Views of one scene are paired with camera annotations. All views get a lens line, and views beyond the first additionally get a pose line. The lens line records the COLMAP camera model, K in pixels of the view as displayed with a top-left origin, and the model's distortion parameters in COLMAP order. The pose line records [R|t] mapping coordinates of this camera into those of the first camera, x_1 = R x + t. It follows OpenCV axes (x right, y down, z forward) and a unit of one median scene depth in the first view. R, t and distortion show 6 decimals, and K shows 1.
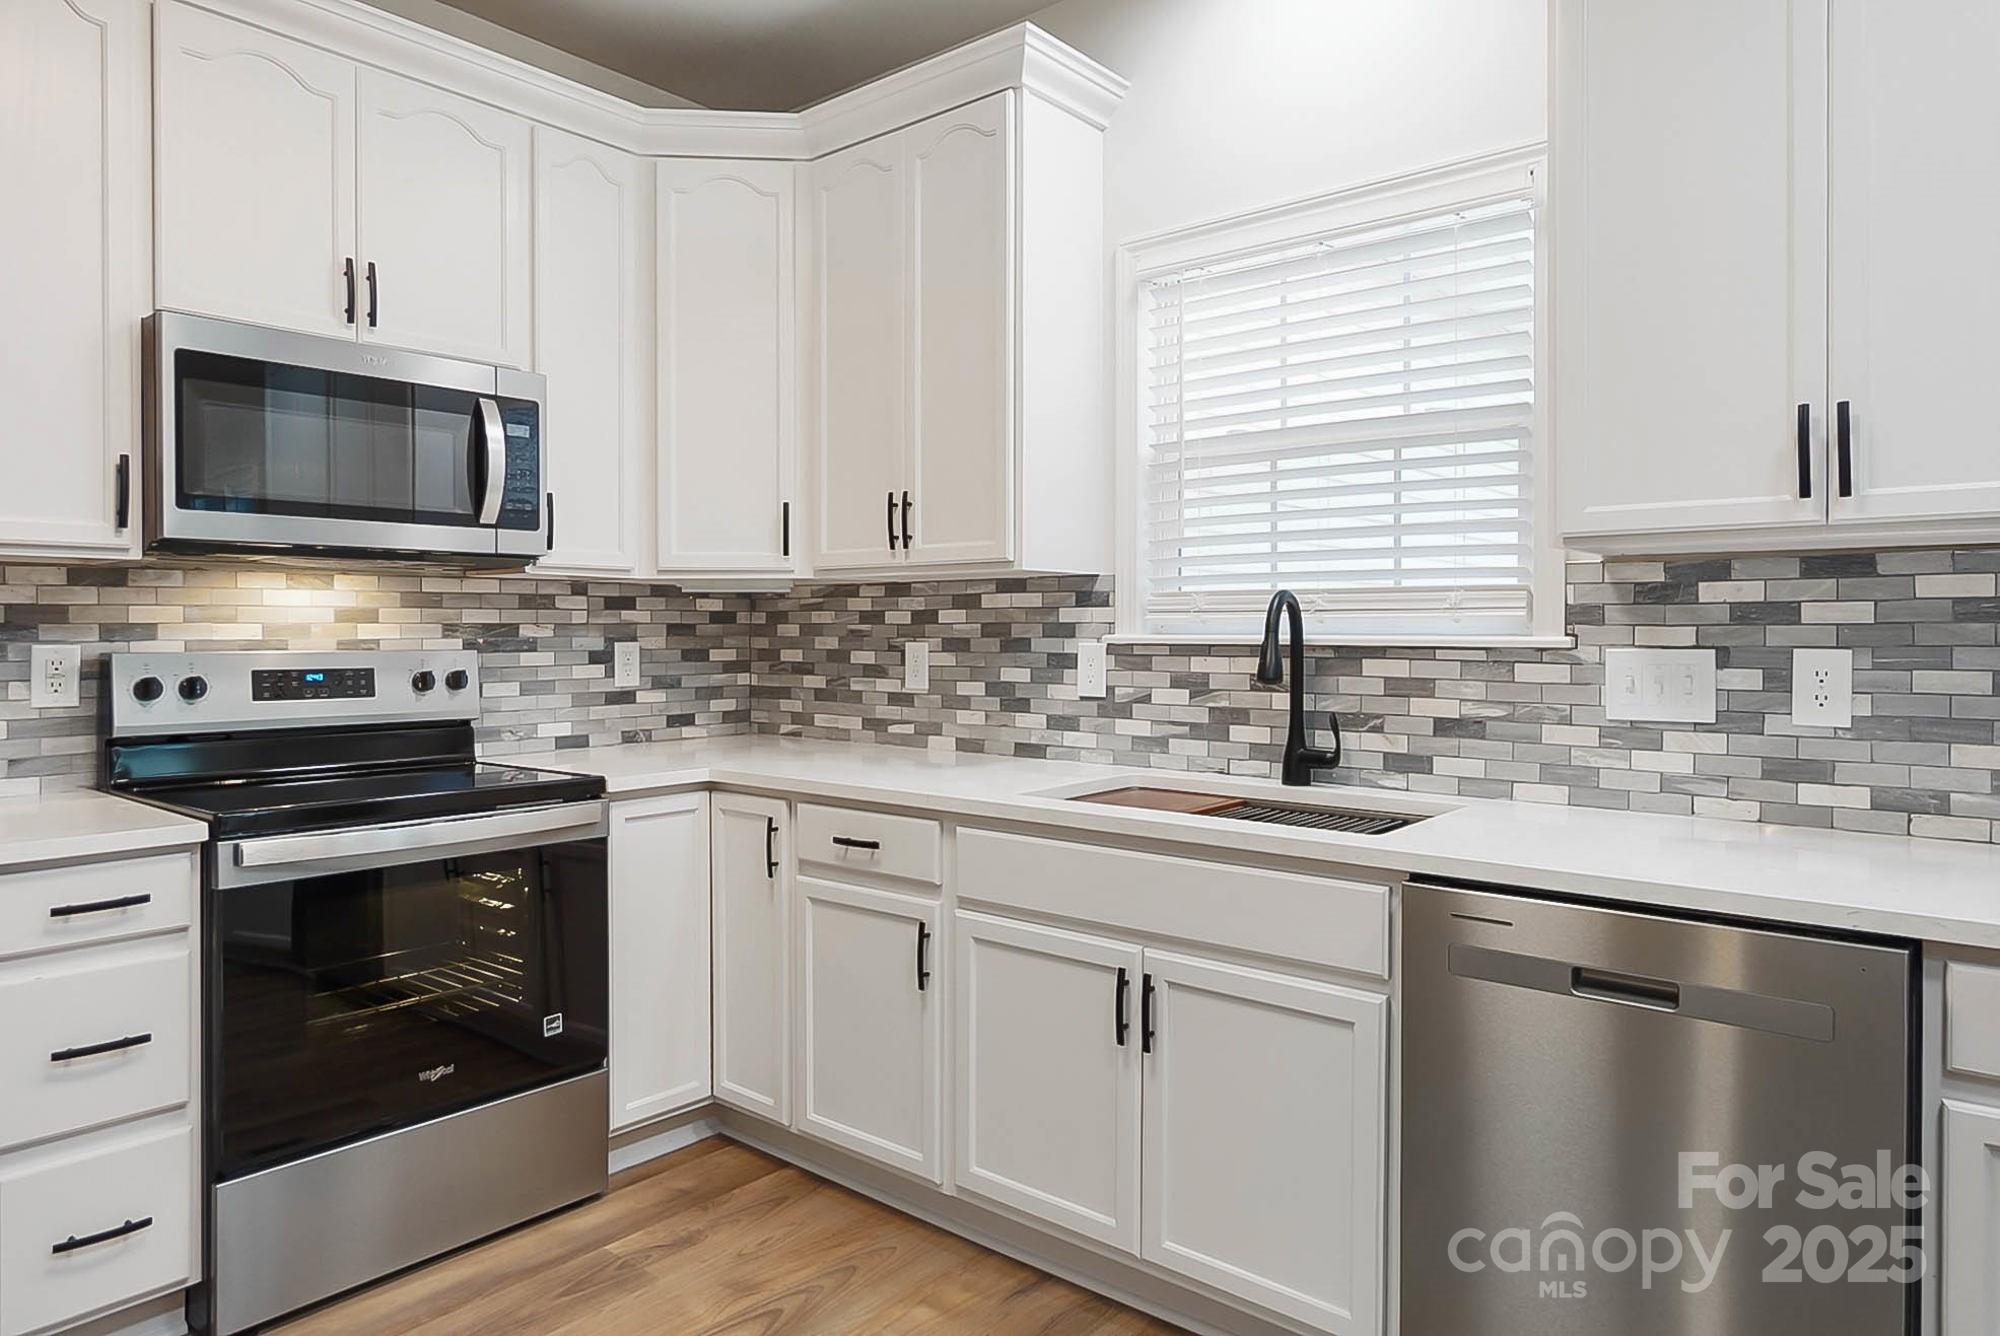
lens RADIAL K [[1240.3, 0, 998.2], [0, 1240.3, 641.2], [0, 0, 1]] dist [0.000672, 0.000903]
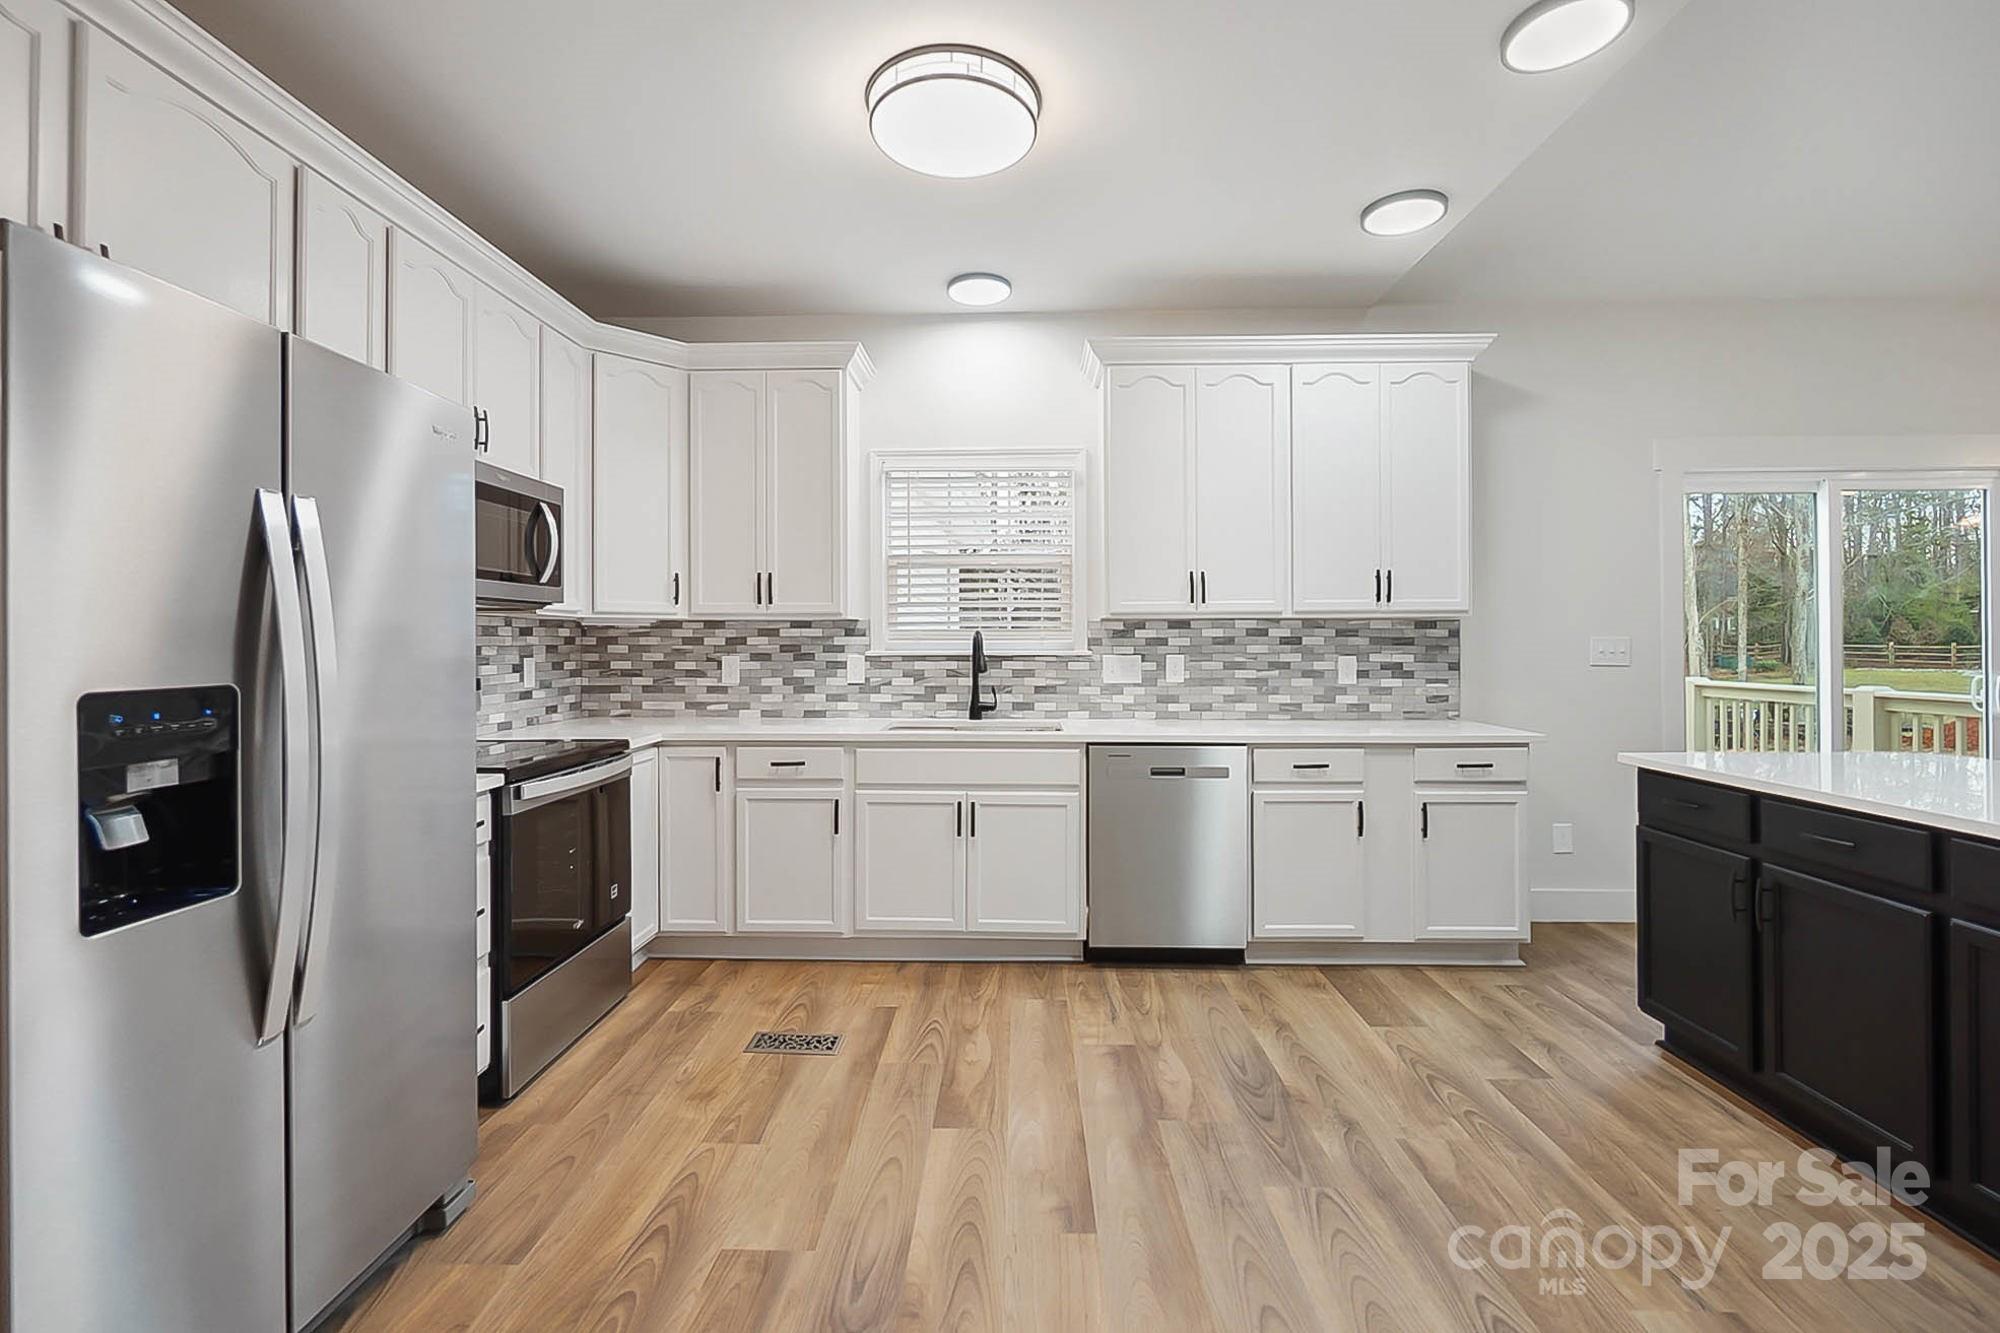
lens RADIAL K [[870.7, 0, 996.3], [0, 870.7, 638.4], [0, 0, 1]] dist [-0.001480, -0.000218]
pose [[0.785712, 0.001330, 0.618591, -0.586008], [0.007773, 0.999898, -0.012023, -0.006716], [-0.618544, 0.014255, 0.785621, -0.193548]]
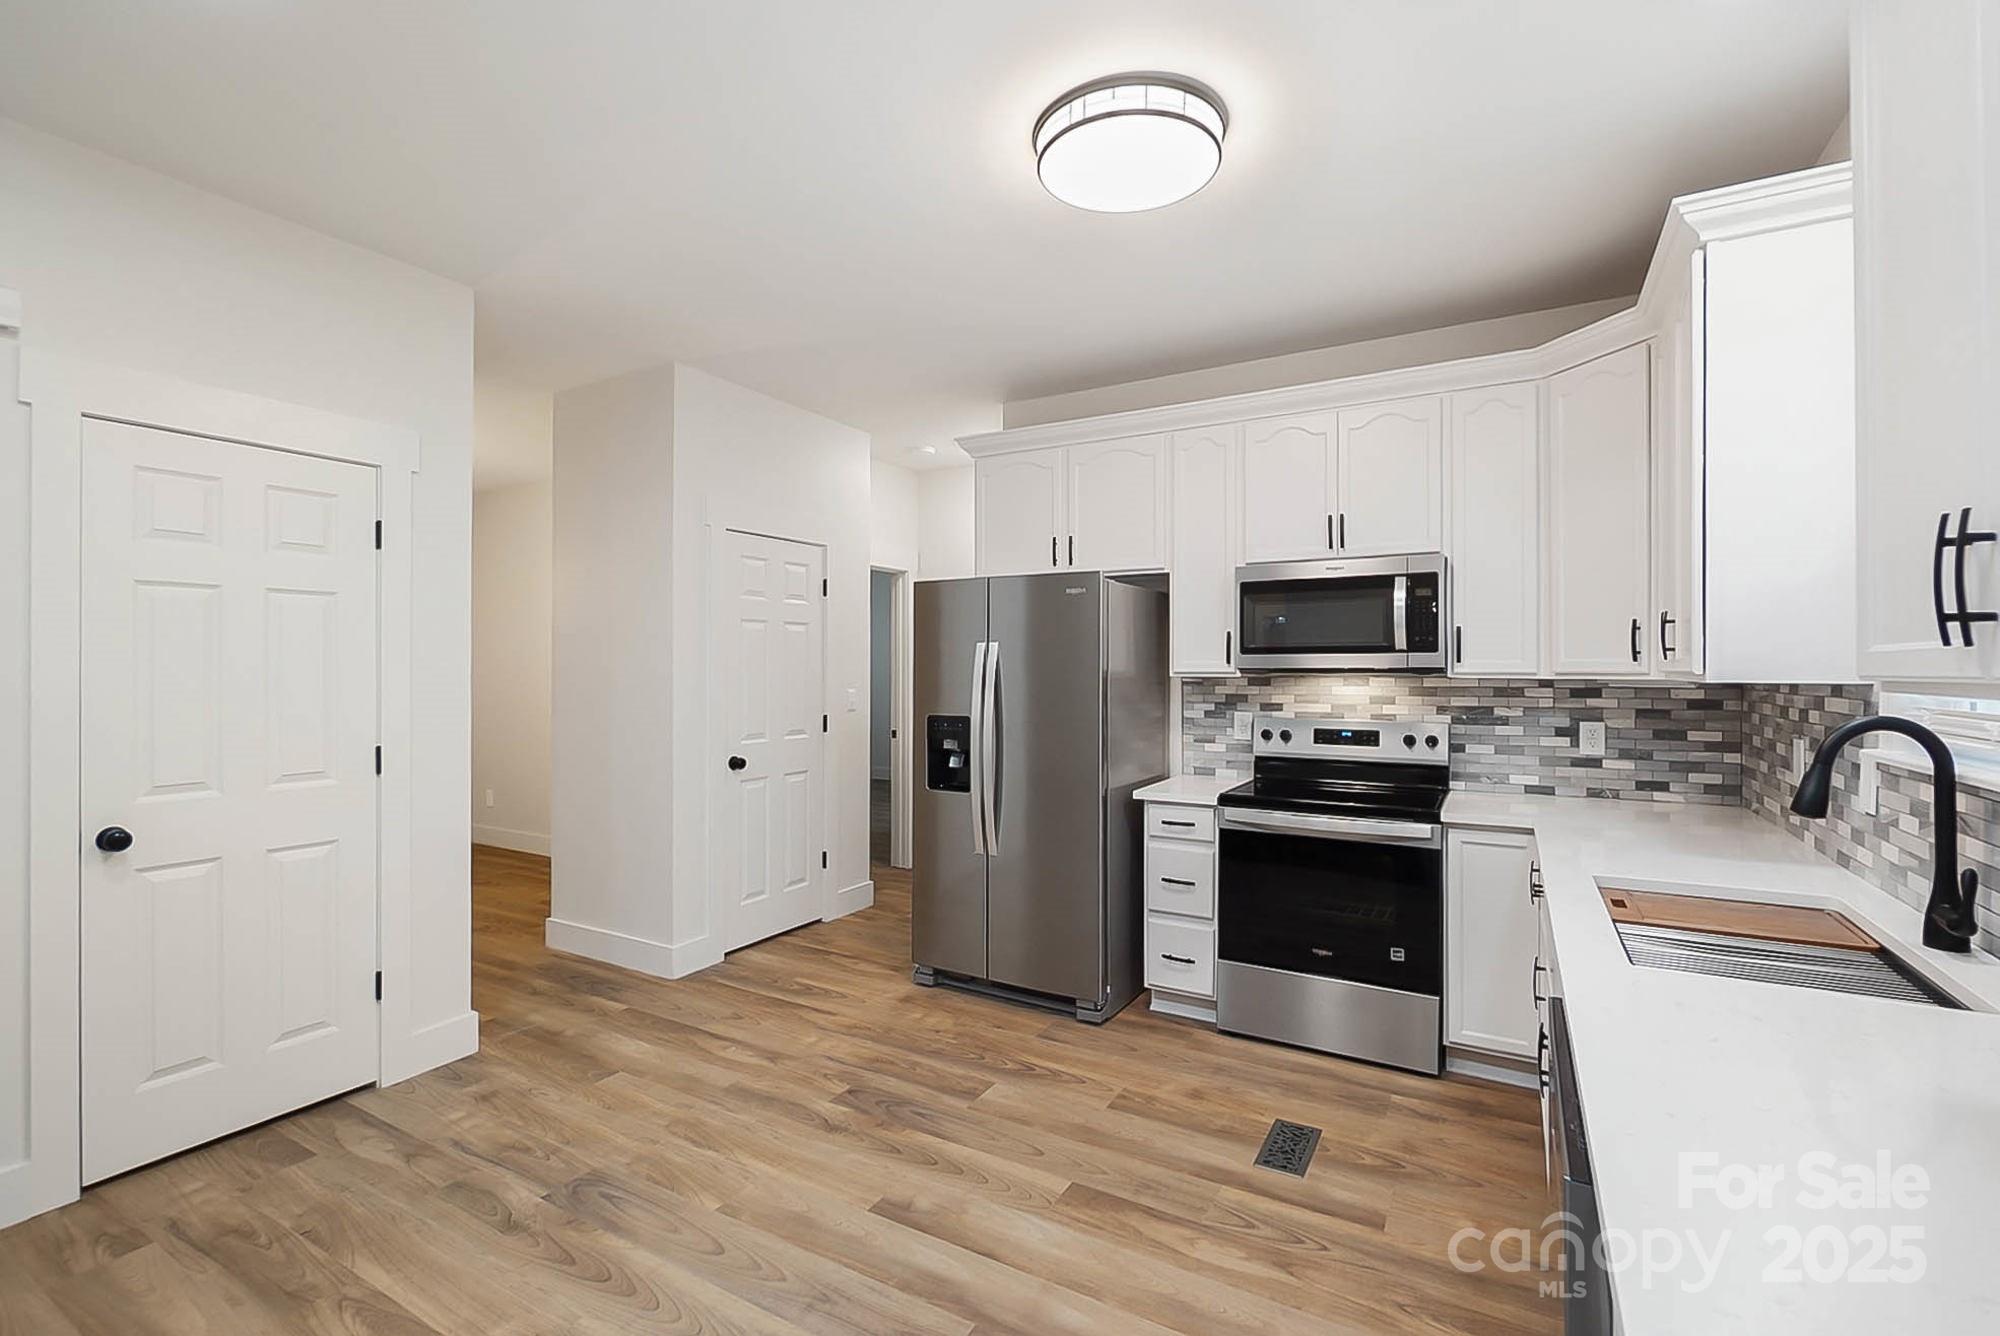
lens RADIAL K [[890.6, 0, 993.2], [0, 890.6, 666.5], [0, 0, 1]] dist [-0.000046, -0.000286]
pose [[0.168712, -0.002009, -0.985663, 0.630325], [-0.009433, 0.999949, -0.003653, -0.057725], [0.985620, 0.009914, 0.168685, 0.227724]]
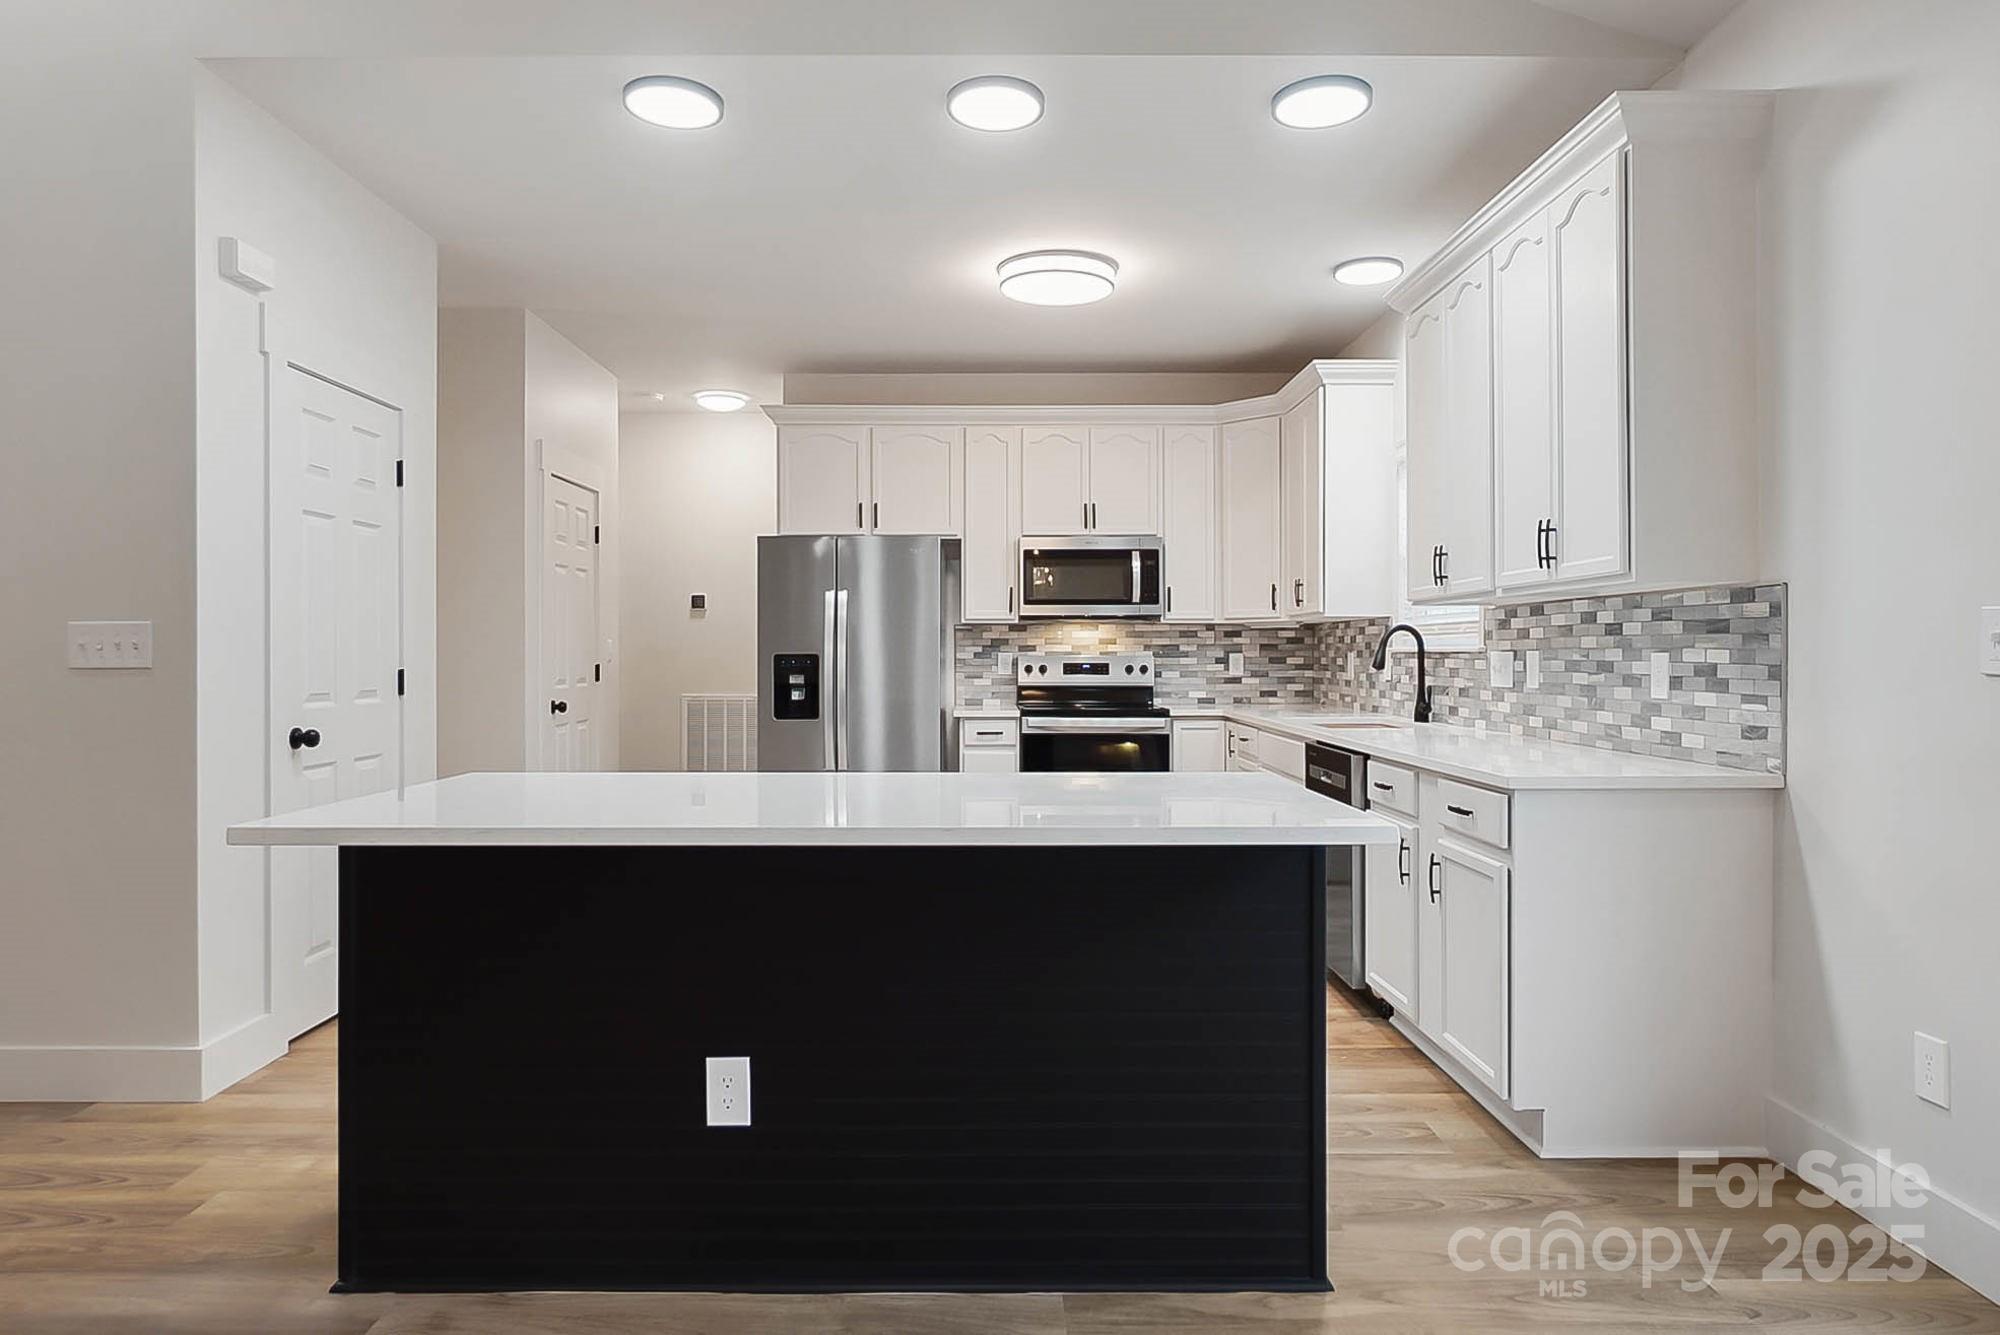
lens RADIAL K [[1230.1, 0, 1007.2], [0, 1230.1, 656.7], [0, 0, 1]] dist [-0.000037, 0.000379]
pose [[0.654624, -0.000217, -0.755955, 1.125440], [-0.005740, 0.999970, -0.005258, 0.022002], [0.755933, 0.007782, 0.654602, -0.687185]]
